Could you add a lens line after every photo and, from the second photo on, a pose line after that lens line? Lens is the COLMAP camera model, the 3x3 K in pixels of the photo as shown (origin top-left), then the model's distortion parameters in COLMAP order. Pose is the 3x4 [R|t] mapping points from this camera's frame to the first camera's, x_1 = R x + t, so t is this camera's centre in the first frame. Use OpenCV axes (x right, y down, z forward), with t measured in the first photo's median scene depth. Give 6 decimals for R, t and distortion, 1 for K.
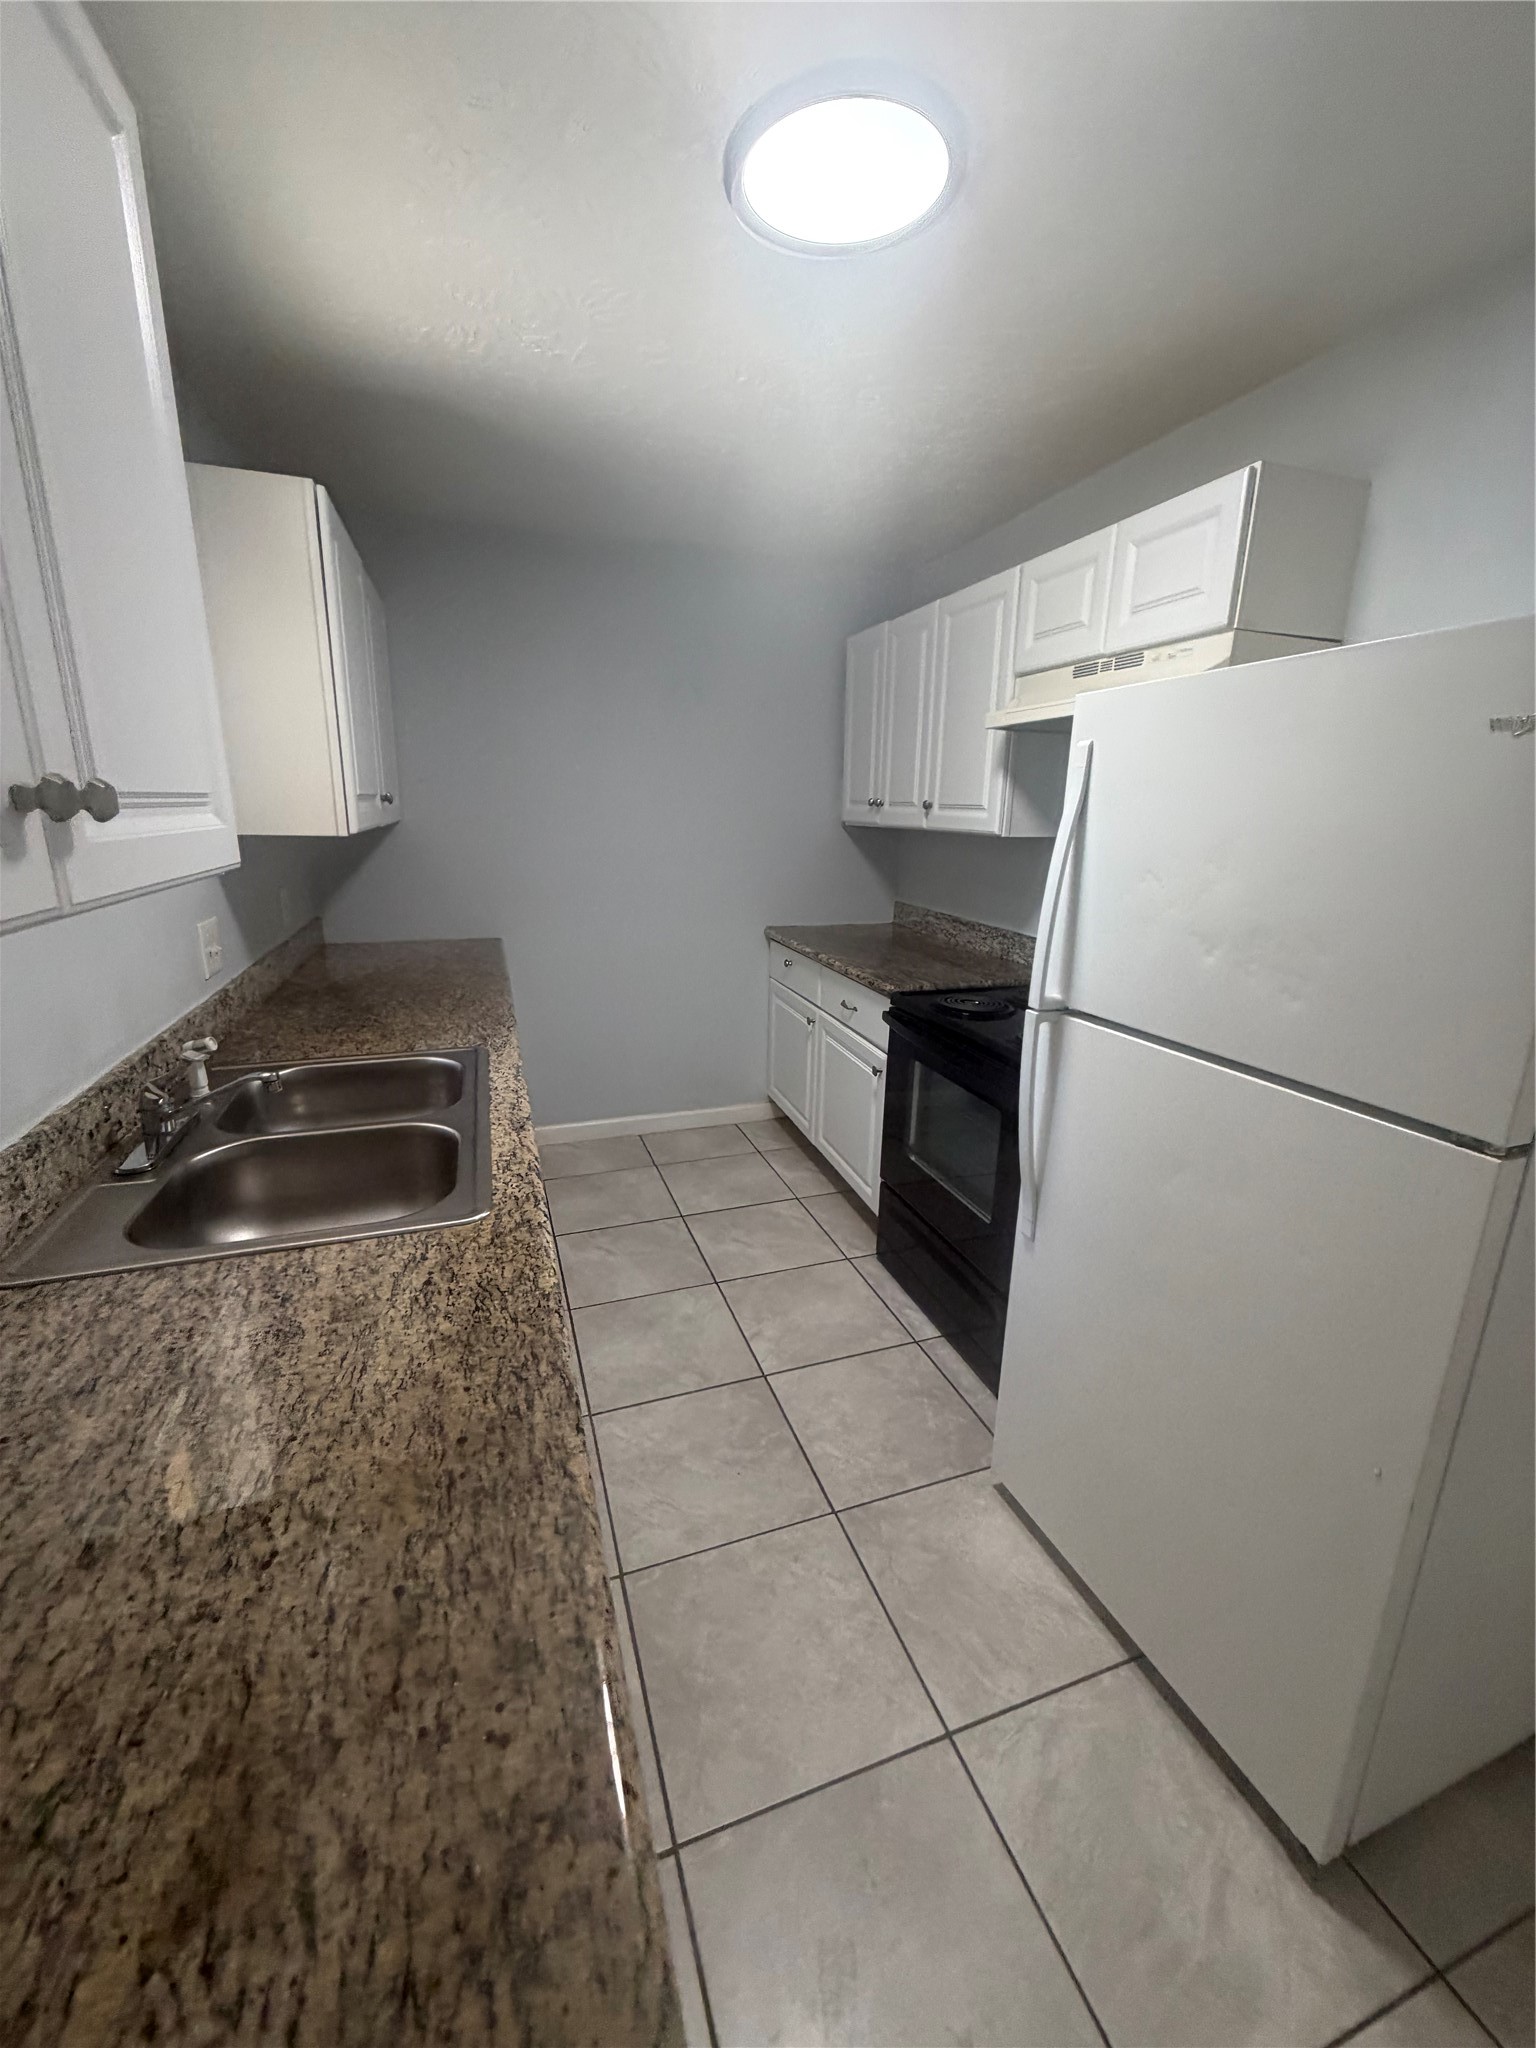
lens RADIAL K [[812.0, 0, 772.2], [0, 812.0, 1016.4], [0, 0, 1]] dist [-0.000894, 0.000349]
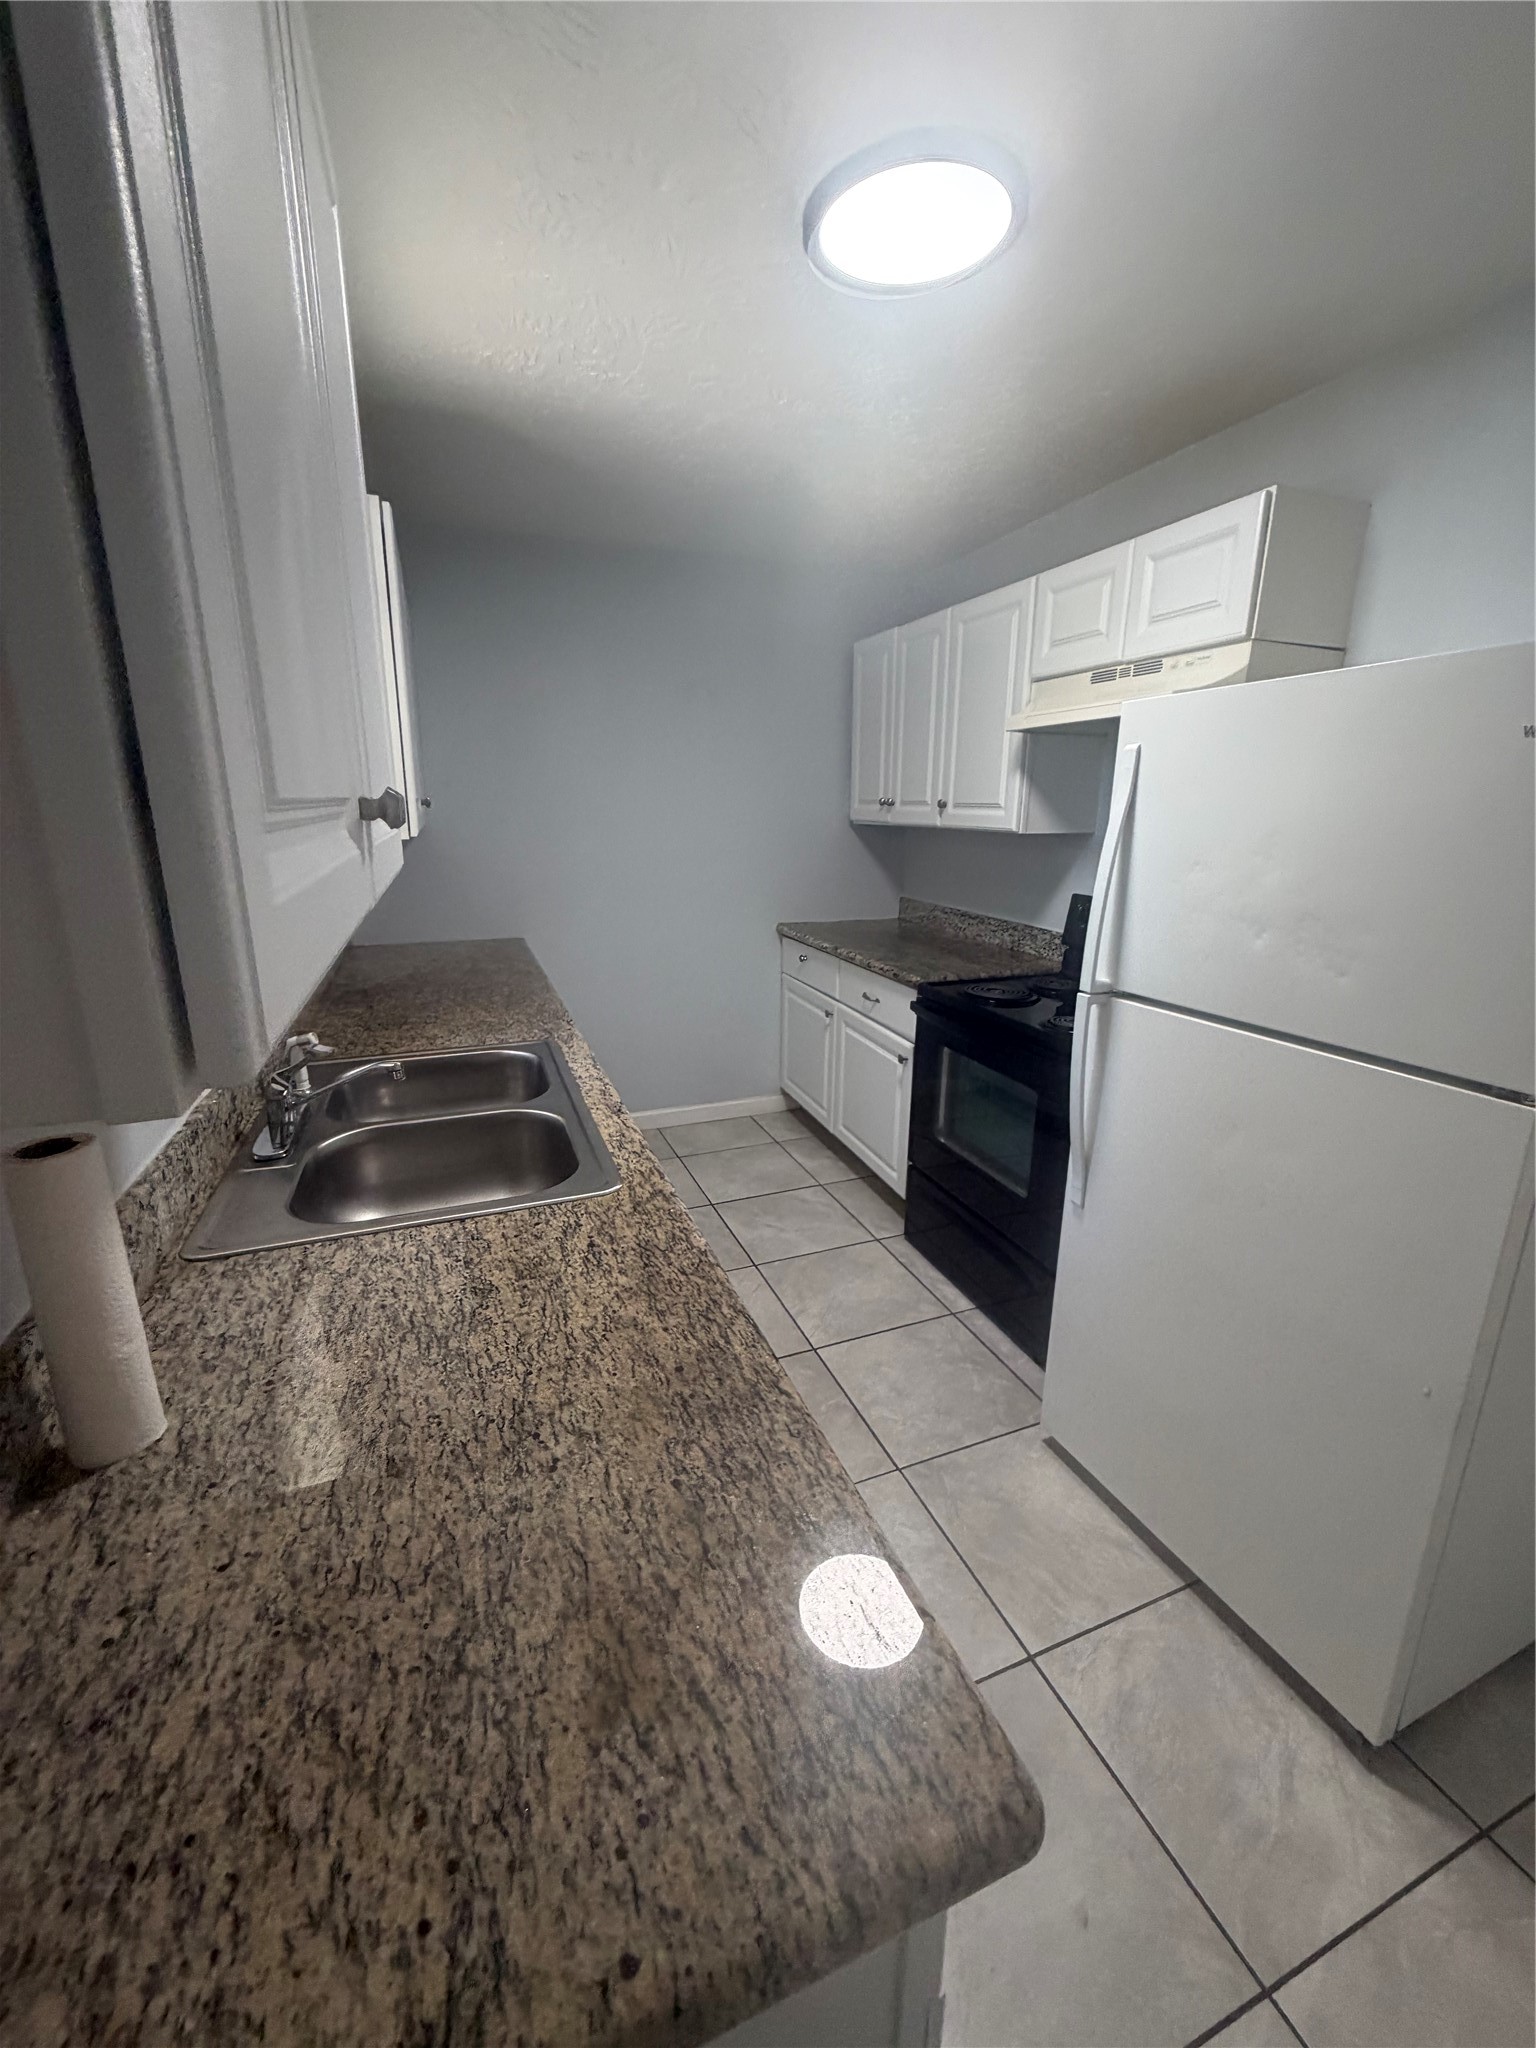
lens RADIAL K [[812.0, 0, 771.2], [0, 812.0, 1016.8], [0, 0, 1]] dist [-0.000894, 0.000349]
pose [[0.999140, -0.018841, 0.036935, -0.144083], [0.018801, 0.999822, 0.001428, 0.015274], [-0.036955, -0.000732, 0.999317, -0.070199]]
